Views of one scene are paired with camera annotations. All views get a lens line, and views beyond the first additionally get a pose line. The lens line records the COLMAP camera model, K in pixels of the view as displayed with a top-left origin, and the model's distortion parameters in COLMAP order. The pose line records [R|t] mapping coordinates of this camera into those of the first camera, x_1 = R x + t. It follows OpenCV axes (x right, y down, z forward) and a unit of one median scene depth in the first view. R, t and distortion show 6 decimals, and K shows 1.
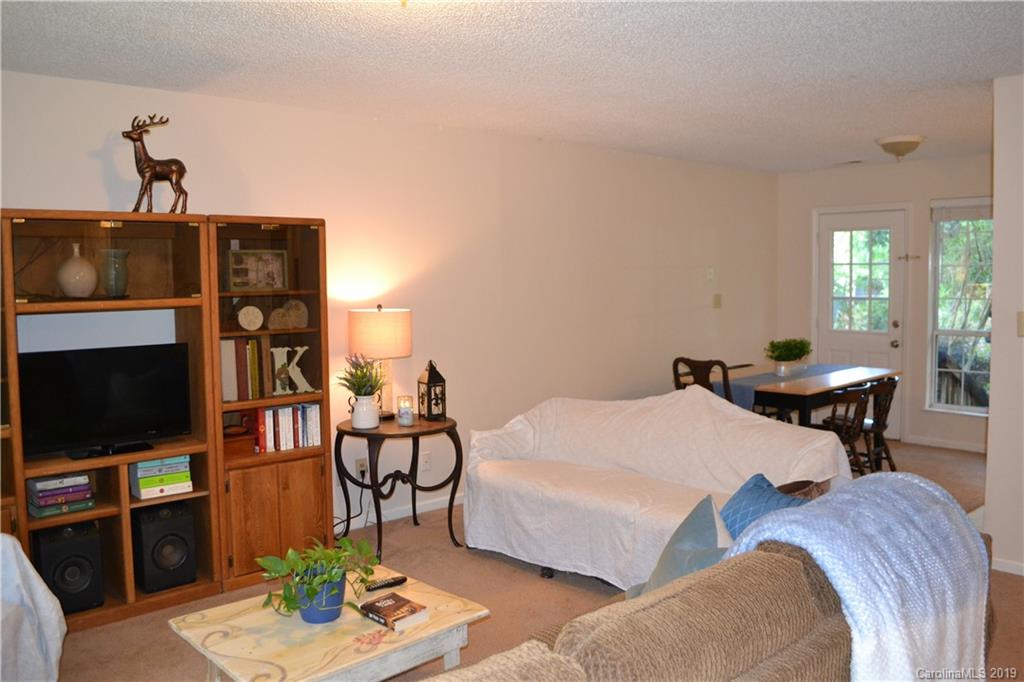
lens RADIAL K [[823.4, 0, 504.3], [0, 823.4, 337.0], [0, 0, 1]] dist [-0.072153, -0.003117]
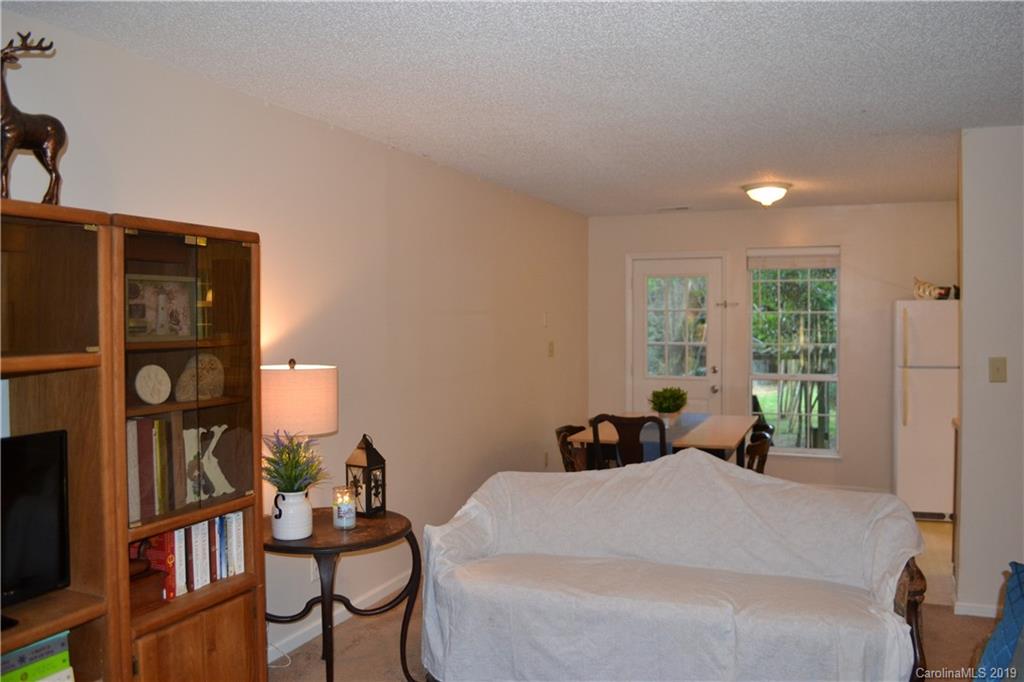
lens RADIAL K [[823.4, 0, 509.5], [0, 823.4, 338.9], [0, 0, 1]] dist [-0.072153, -0.003117]
pose [[0.904714, -0.002731, 0.426011, -0.317767], [0.025771, 0.998499, -0.048328, -0.019912], [-0.425240, 0.054701, 0.903426, 0.313586]]
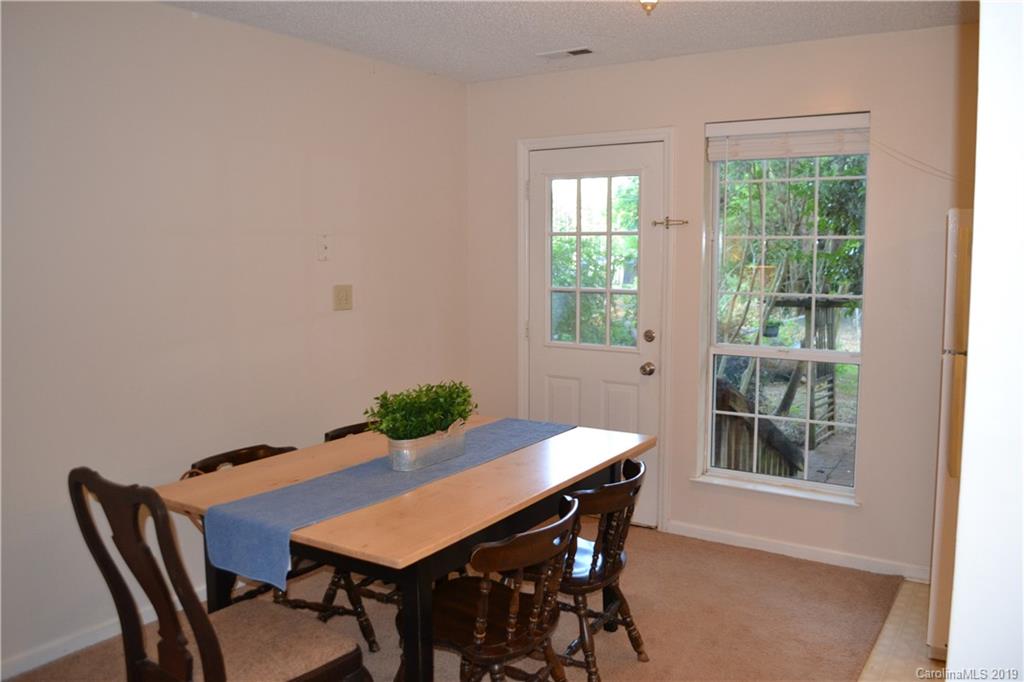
lens RADIAL K [[823.4, 0, 508.0], [0, 823.4, 346.2], [0, 0, 1]] dist [-0.072153, -0.003117]
pose [[0.966553, -0.017121, 0.255896, 0.395880], [0.007760, 0.999265, 0.037548, -0.054345], [-0.256351, -0.034306, 0.965975, 0.767065]]
